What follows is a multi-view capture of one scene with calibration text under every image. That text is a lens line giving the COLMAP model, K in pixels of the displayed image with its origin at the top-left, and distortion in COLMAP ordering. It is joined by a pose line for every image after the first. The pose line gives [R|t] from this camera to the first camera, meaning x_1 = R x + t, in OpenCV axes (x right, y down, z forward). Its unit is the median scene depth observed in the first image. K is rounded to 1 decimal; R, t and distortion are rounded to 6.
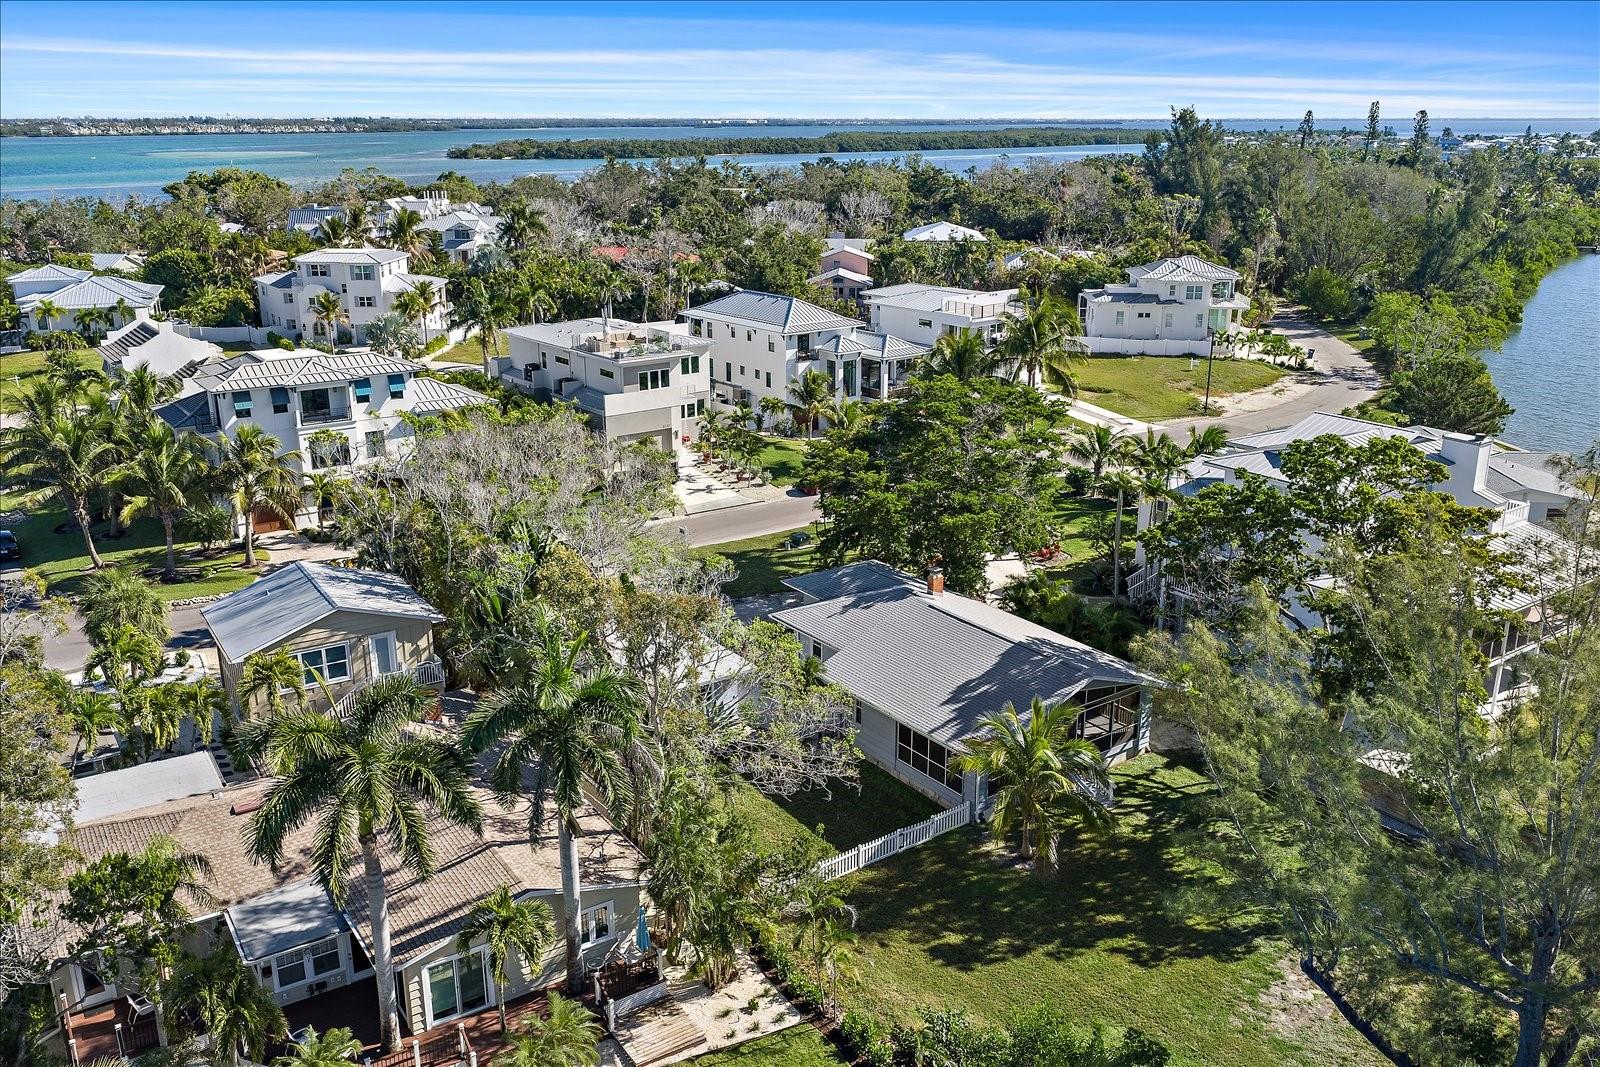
lens RADIAL K [[1334.8, 0, 800.0], [0, 1334.8, 533.5], [0, 0, 1]] dist [0.013080, -0.013194]
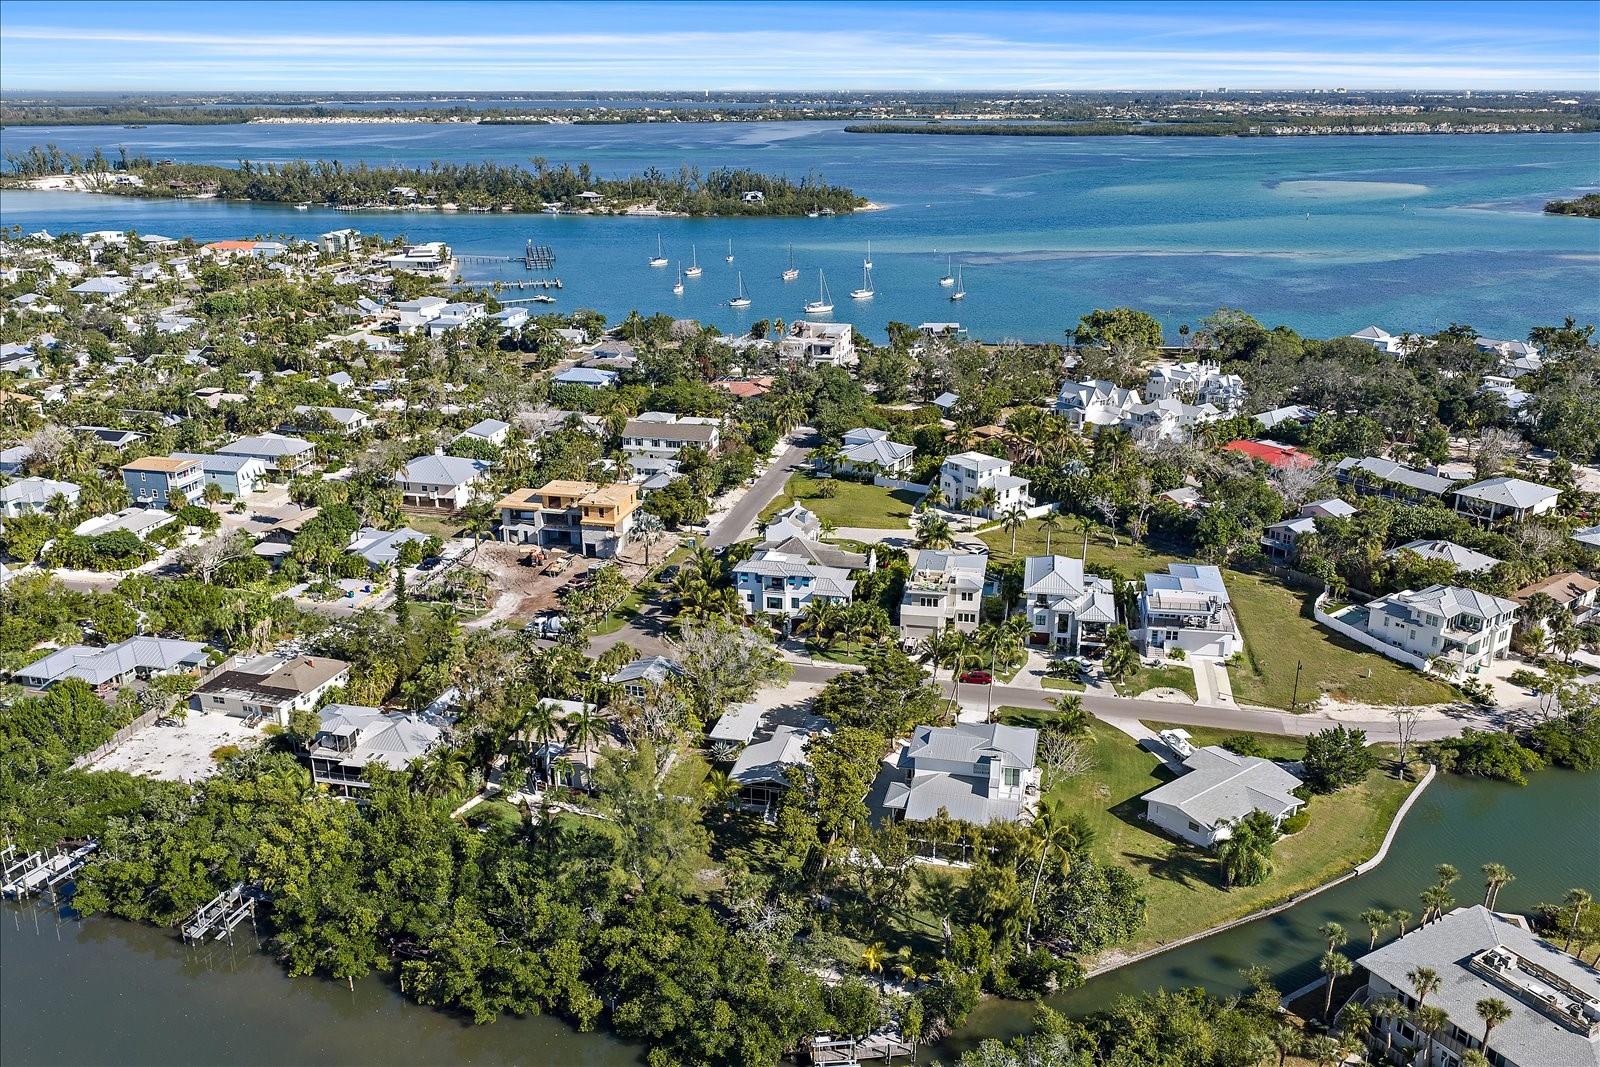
lens RADIAL K [[1376.9, 0, 800.0], [0, 1376.9, 533.5], [0, 0, 1]] dist [0.029608, -0.052473]
pose [[0.654358, 0.239472, -0.717264, 1.377605], [-0.220527, 0.967733, 0.121909, -0.477170], [0.723314, 0.078404, 0.686054, -0.650438]]
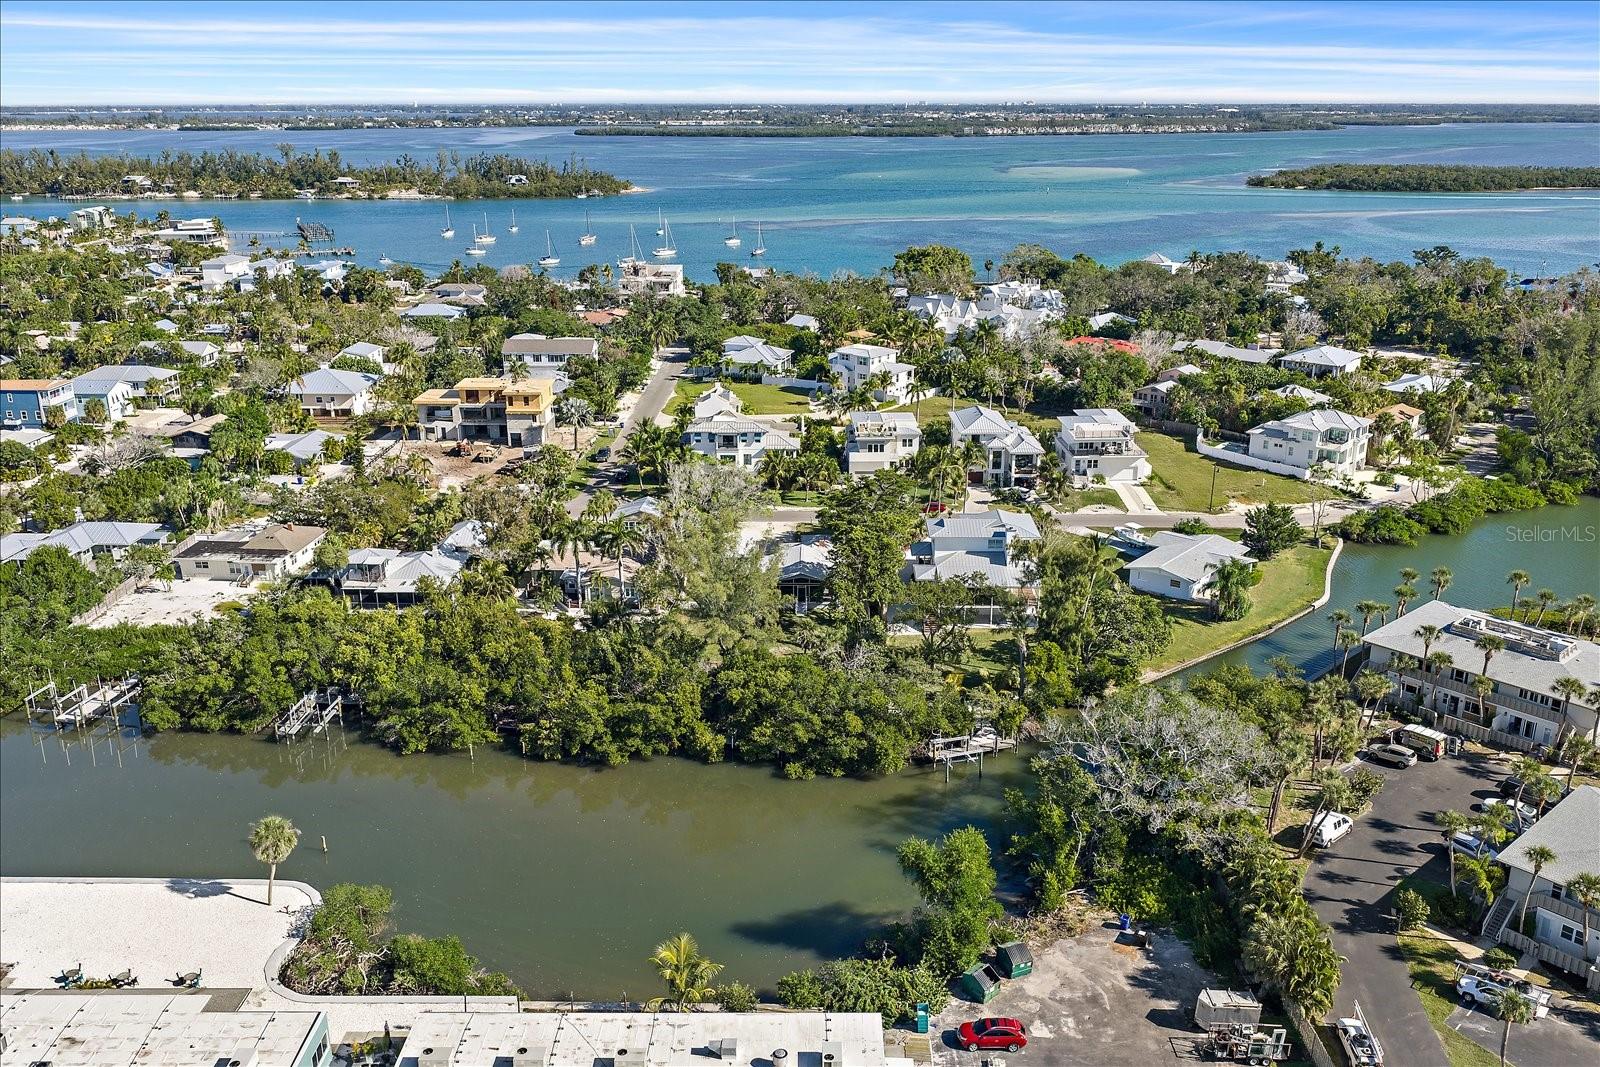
lens RADIAL K [[1376.9, 0, 800.0], [0, 1376.9, 533.5], [0, 0, 1]] dist [0.029608, -0.052473]
pose [[0.796959, 0.183932, -0.575347, 1.236596], [-0.178220, 0.981709, 0.066974, -0.119562], [0.577142, 0.049163, 0.815162, -0.997566]]
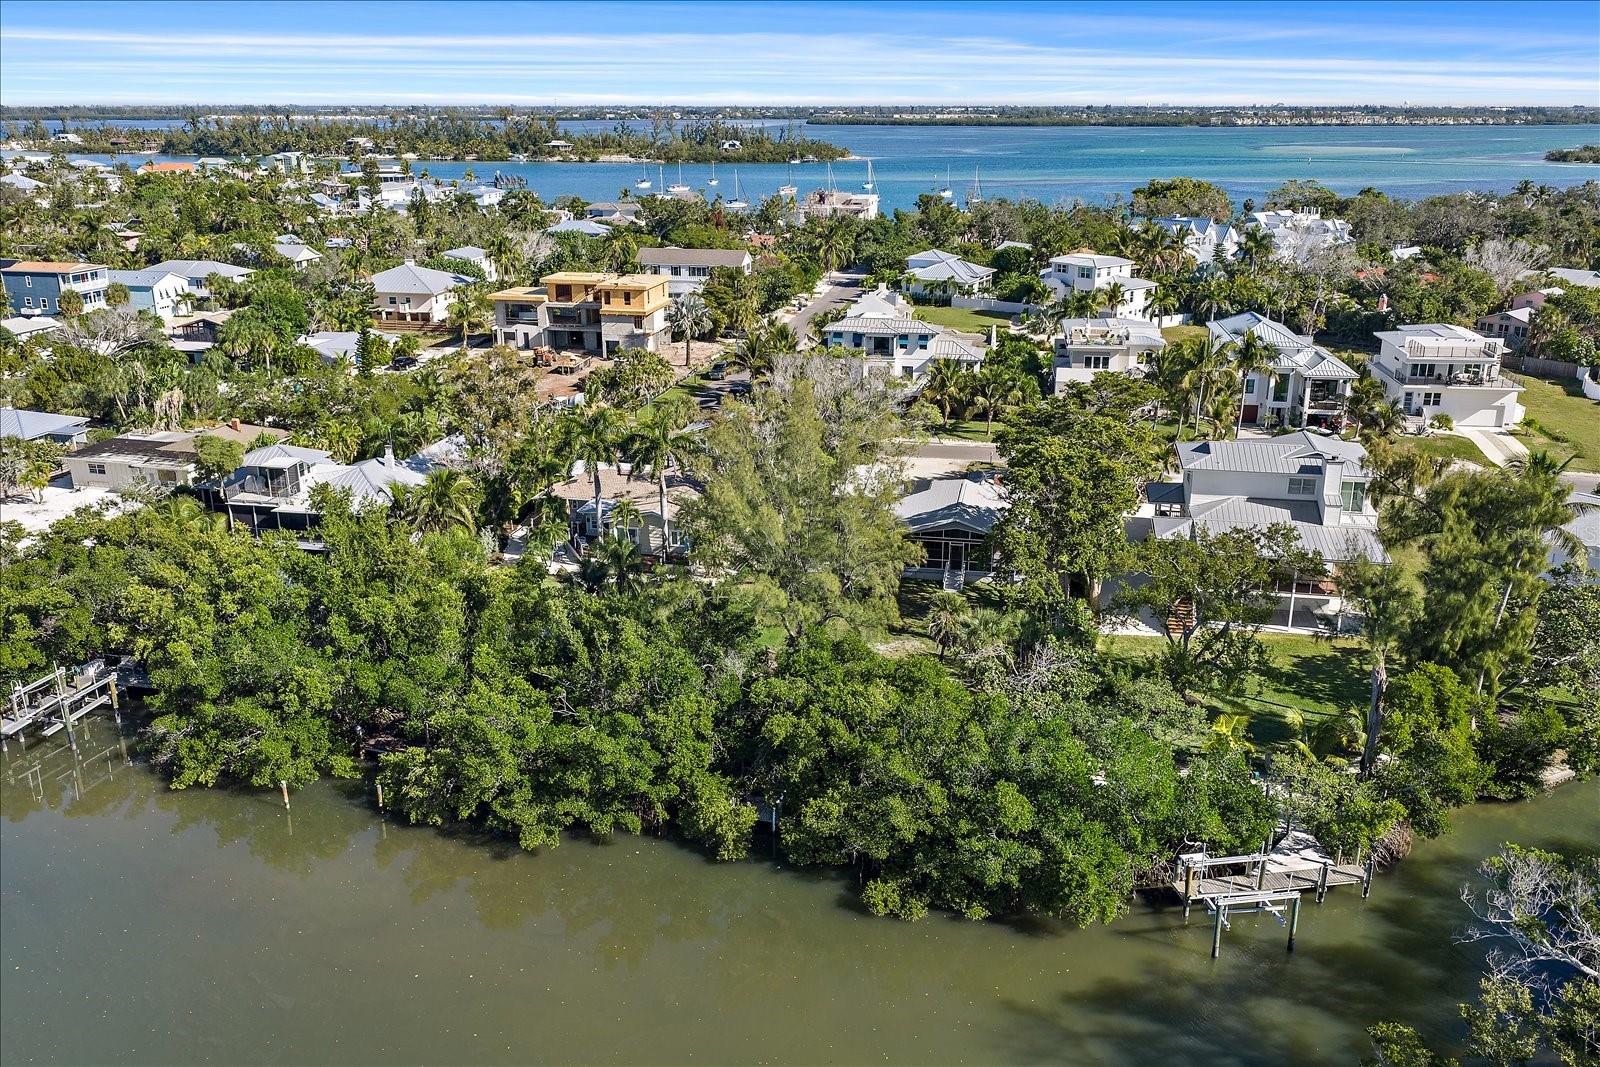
lens RADIAL K [[1334.8, 0, 800.0], [0, 1334.8, 533.5], [0, 0, 1]] dist [0.013080, -0.013194]
pose [[0.683448, 0.223230, -0.695030, 0.821664], [-0.217815, 0.971087, 0.097709, -0.005056], [0.696746, 0.084609, 0.712310, -0.298298]]
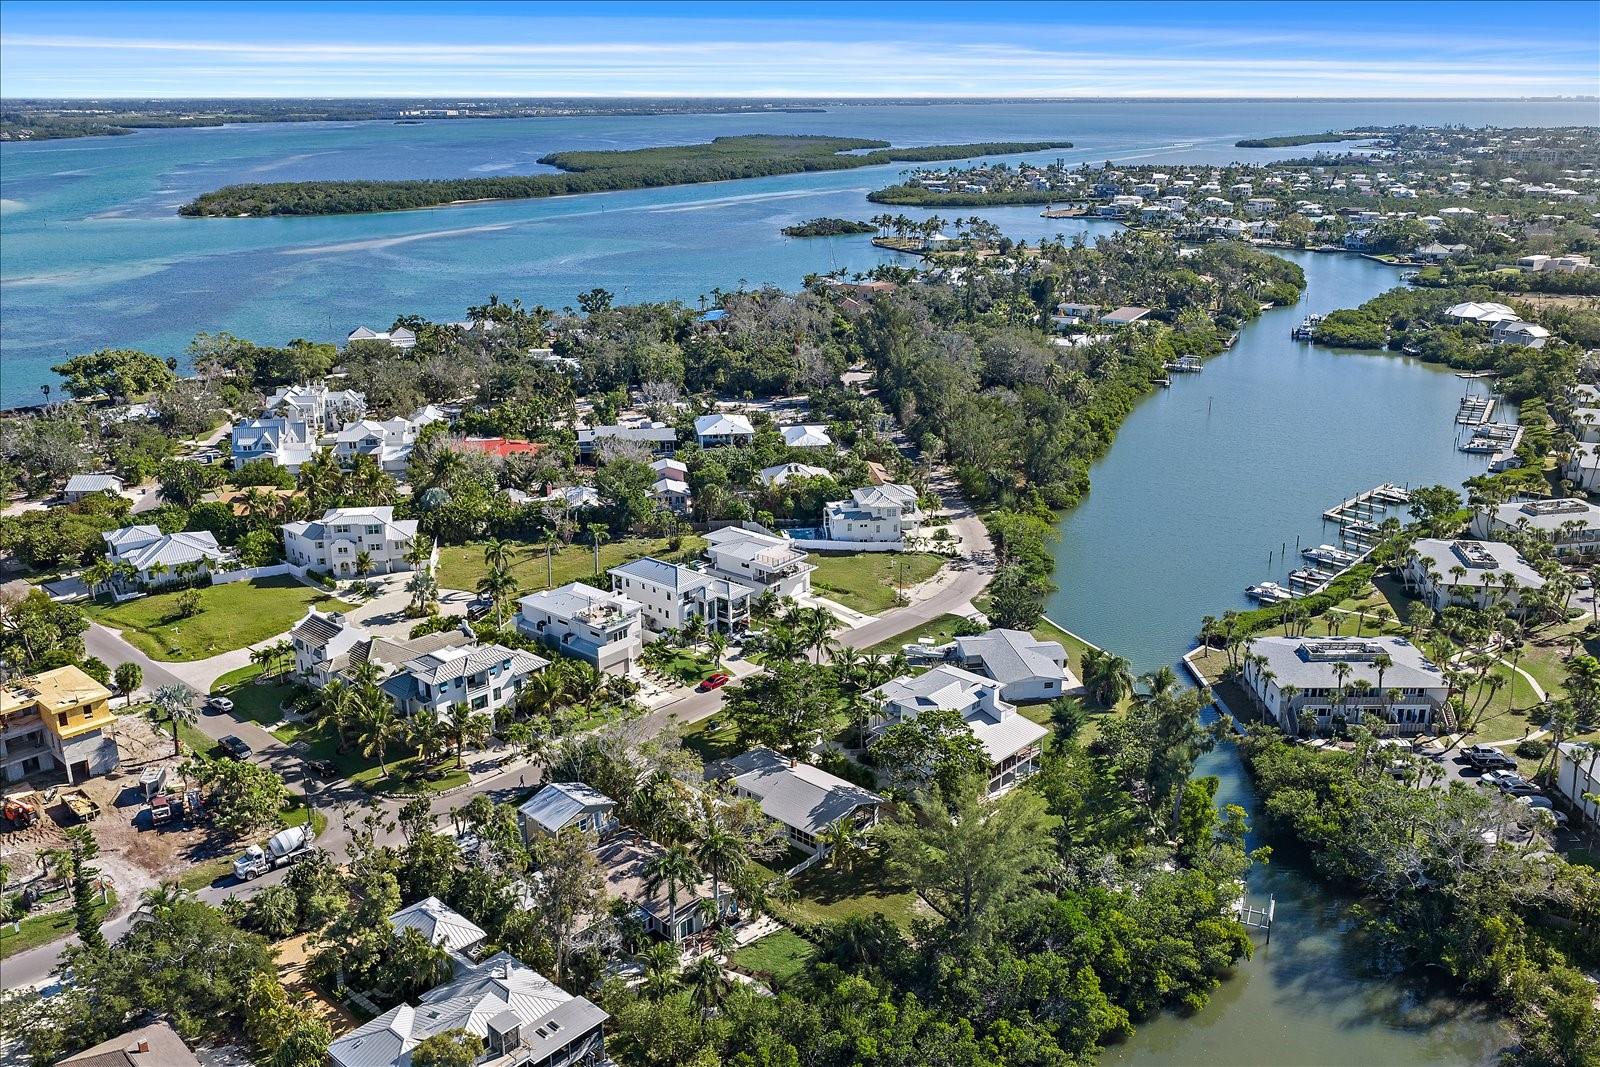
lens RADIAL K [[1363.6, 0, 819.0], [0, 1363.6, 579.4], [0, 0, 1]] dist [0.035995, -0.023880]
pose [[0.975286, -0.068795, 0.209964, -0.264151], [0.058377, 0.996755, 0.055425, -0.320592], [-0.213096, -0.041798, 0.976137, -1.083582]]
